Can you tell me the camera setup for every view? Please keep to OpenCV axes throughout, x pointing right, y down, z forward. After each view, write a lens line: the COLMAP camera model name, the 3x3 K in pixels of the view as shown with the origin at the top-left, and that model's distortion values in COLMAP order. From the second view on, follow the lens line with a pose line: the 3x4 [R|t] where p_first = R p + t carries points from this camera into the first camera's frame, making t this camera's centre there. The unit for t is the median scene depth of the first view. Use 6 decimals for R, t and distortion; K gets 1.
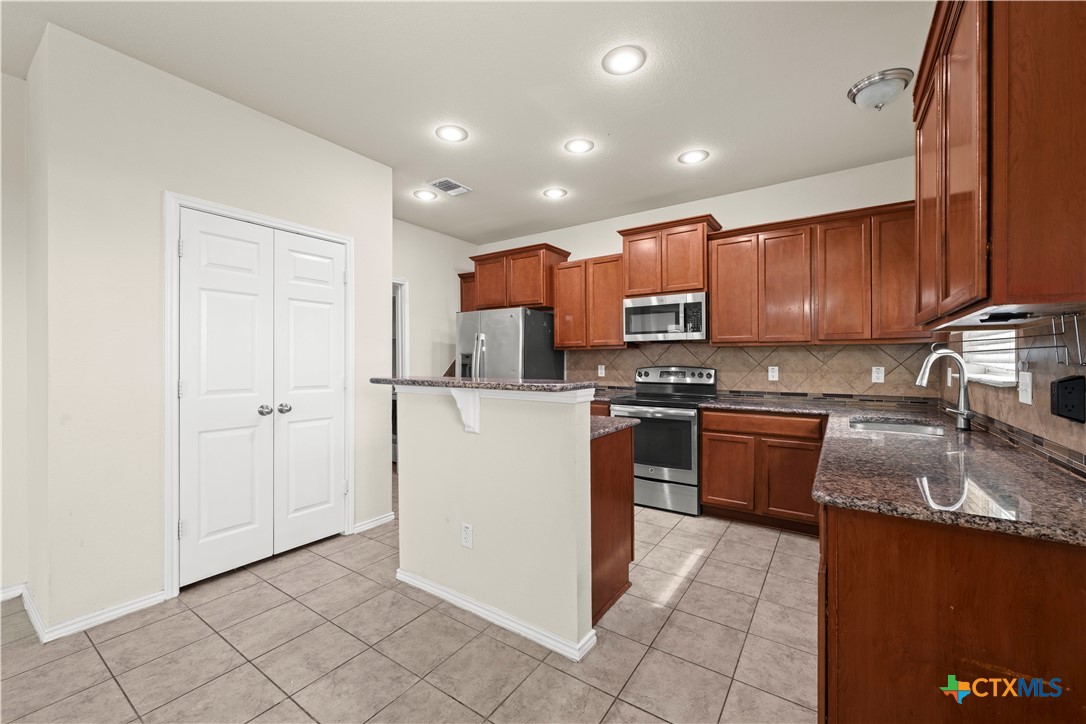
lens RADIAL K [[433.0, 0, 543.0], [0, 433.0, 360.5], [0, 0, 1]] dist [0.000694, -0.000340]
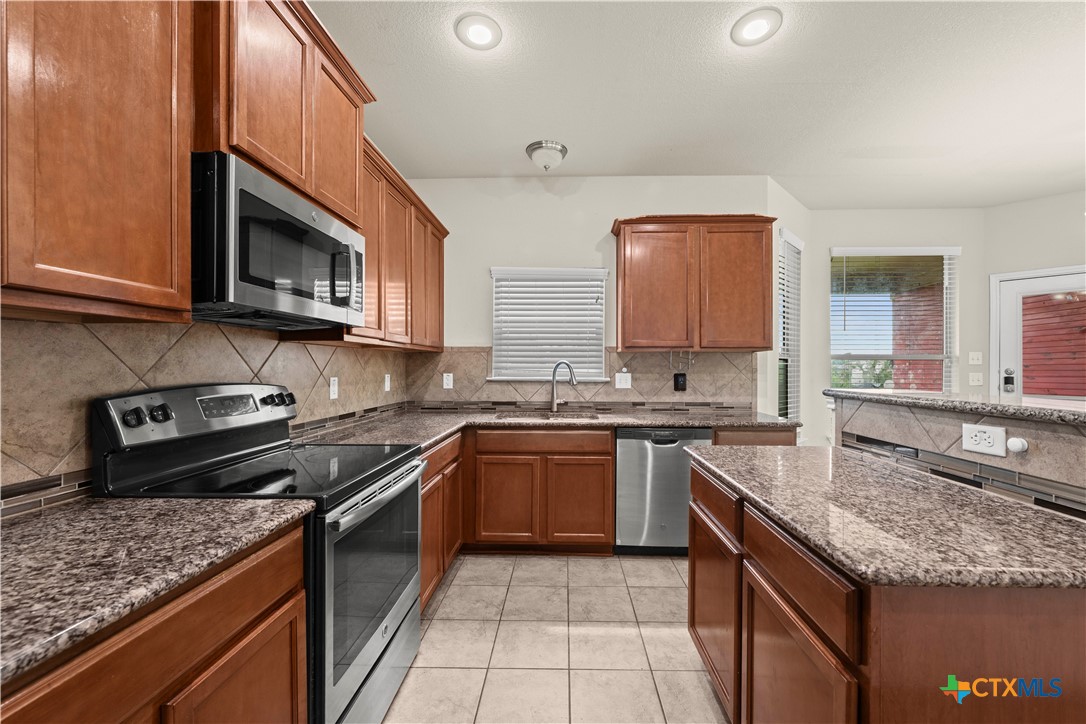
lens RADIAL K [[433.0, 0, 549.5], [0, 433.0, 366.2], [0, 0, 1]] dist [0.000694, -0.000340]
pose [[-0.559500, 0.000824, 0.828830, -0.303467], [-0.002344, 0.999994, -0.002577, -0.002305], [-0.828827, -0.003384, -0.559494, 1.800298]]
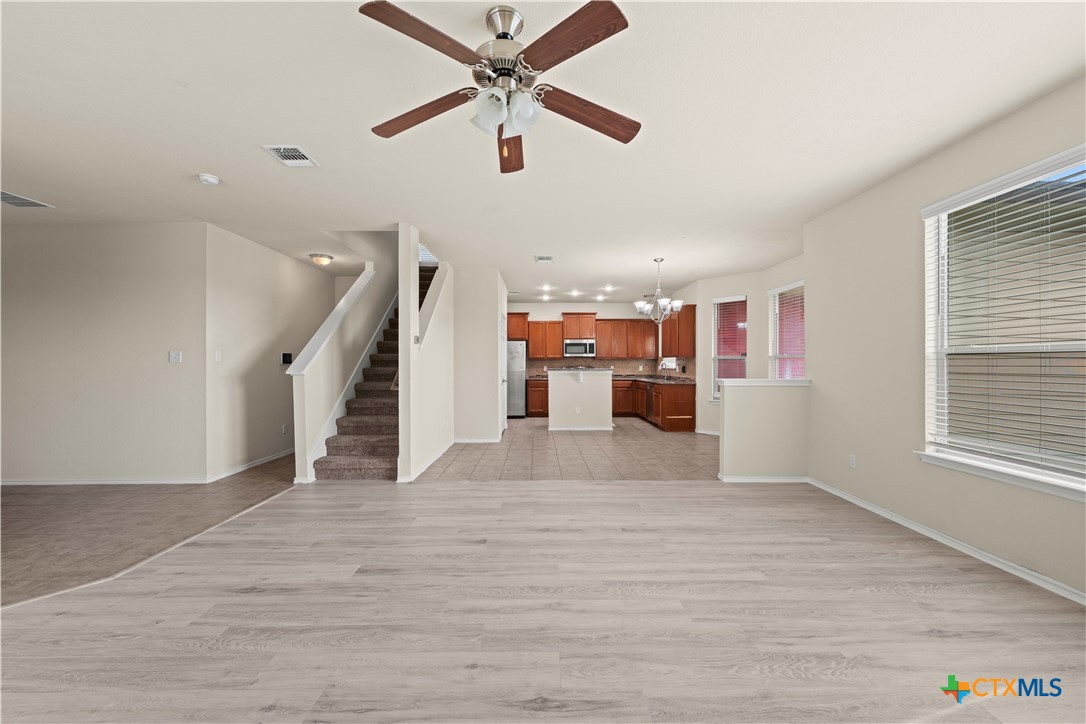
lens RADIAL K [[433.0, 0, 537.4], [0, 433.0, 365.9], [0, 0, 1]] dist [0.000694, -0.000340]
pose [[0.820009, -0.000991, 0.572350, -2.338331], [-0.000070, 0.999998, 0.001830, 0.013208], [-0.572351, -0.001541, 0.820007, -1.660186]]
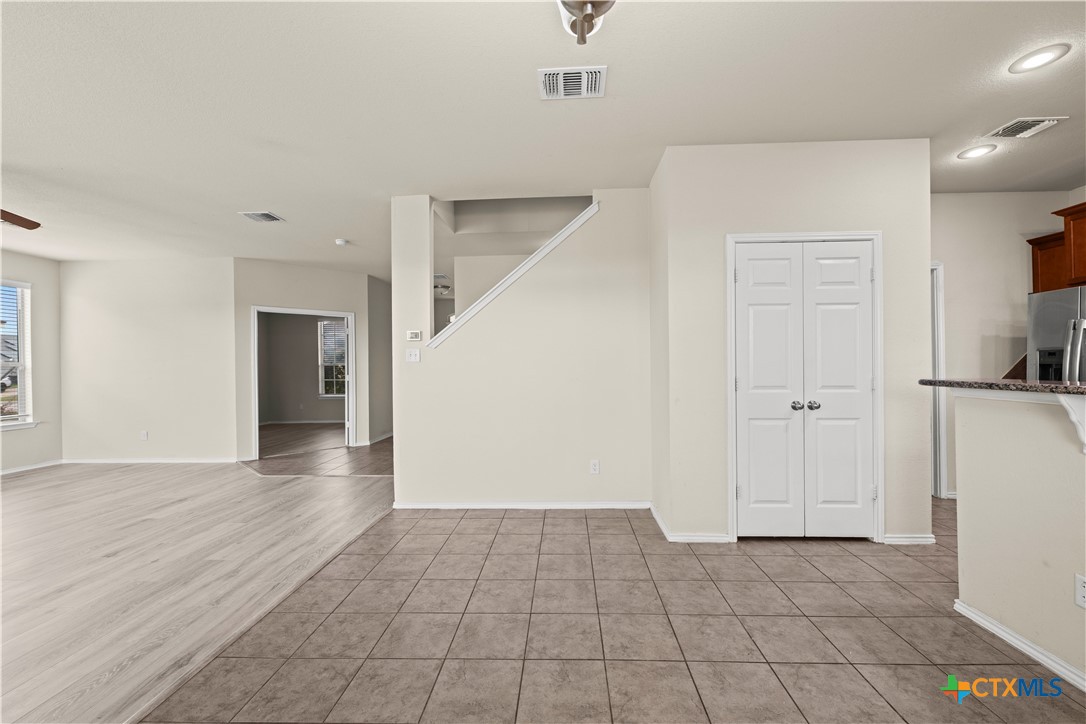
lens RADIAL K [[433.0, 0, 551.1], [0, 433.0, 365.5], [0, 0, 1]] dist [0.000694, -0.000340]
pose [[0.540963, -0.000671, -0.841046, -0.037456], [0.008370, 0.999954, 0.004586, -0.000098], [0.841005, -0.009521, 0.540944, -0.134083]]
